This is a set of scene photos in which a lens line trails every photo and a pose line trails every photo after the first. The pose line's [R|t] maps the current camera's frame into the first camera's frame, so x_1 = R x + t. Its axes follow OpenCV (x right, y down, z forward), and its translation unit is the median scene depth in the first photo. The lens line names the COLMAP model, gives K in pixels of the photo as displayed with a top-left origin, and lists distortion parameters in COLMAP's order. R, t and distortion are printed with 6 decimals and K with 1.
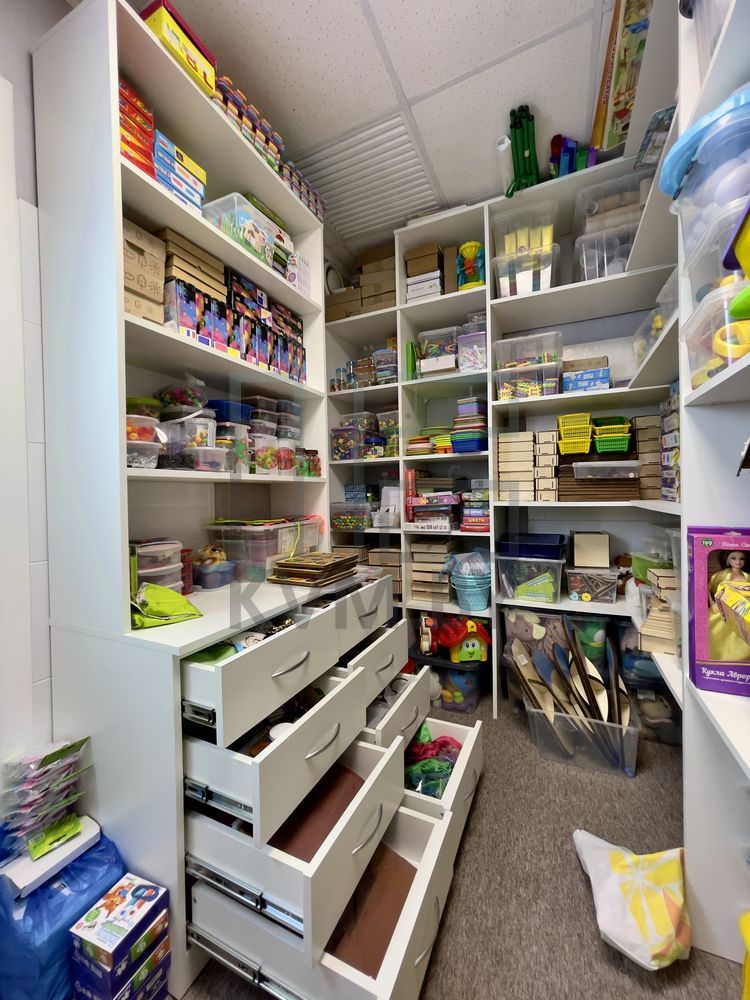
lens RADIAL K [[400.6, 0, 373.2], [0, 400.6, 501.6], [0, 0, 1]] dist [-0.005949, 0.003198]
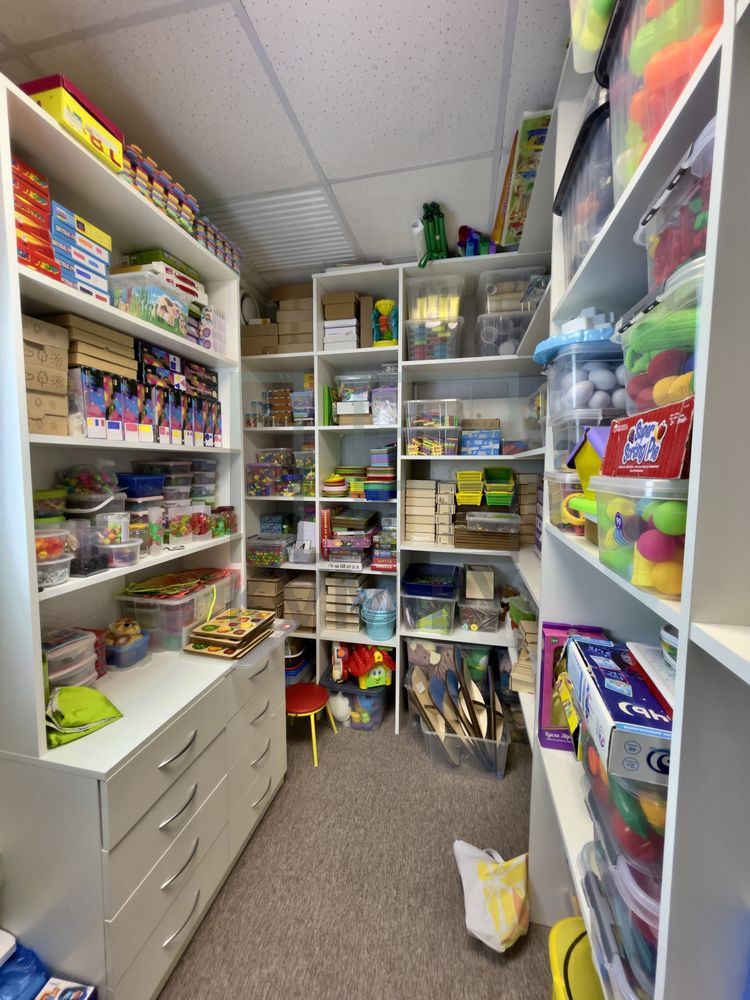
lens RADIAL K [[400.6, 0, 370.7], [0, 400.6, 502.8], [0, 0, 1]] dist [-0.005949, 0.003198]
pose [[0.978159, 0.005989, 0.207770, -0.011938], [-0.019571, 0.997798, 0.063376, -0.234843], [-0.206933, -0.066058, 0.976123, -0.069399]]
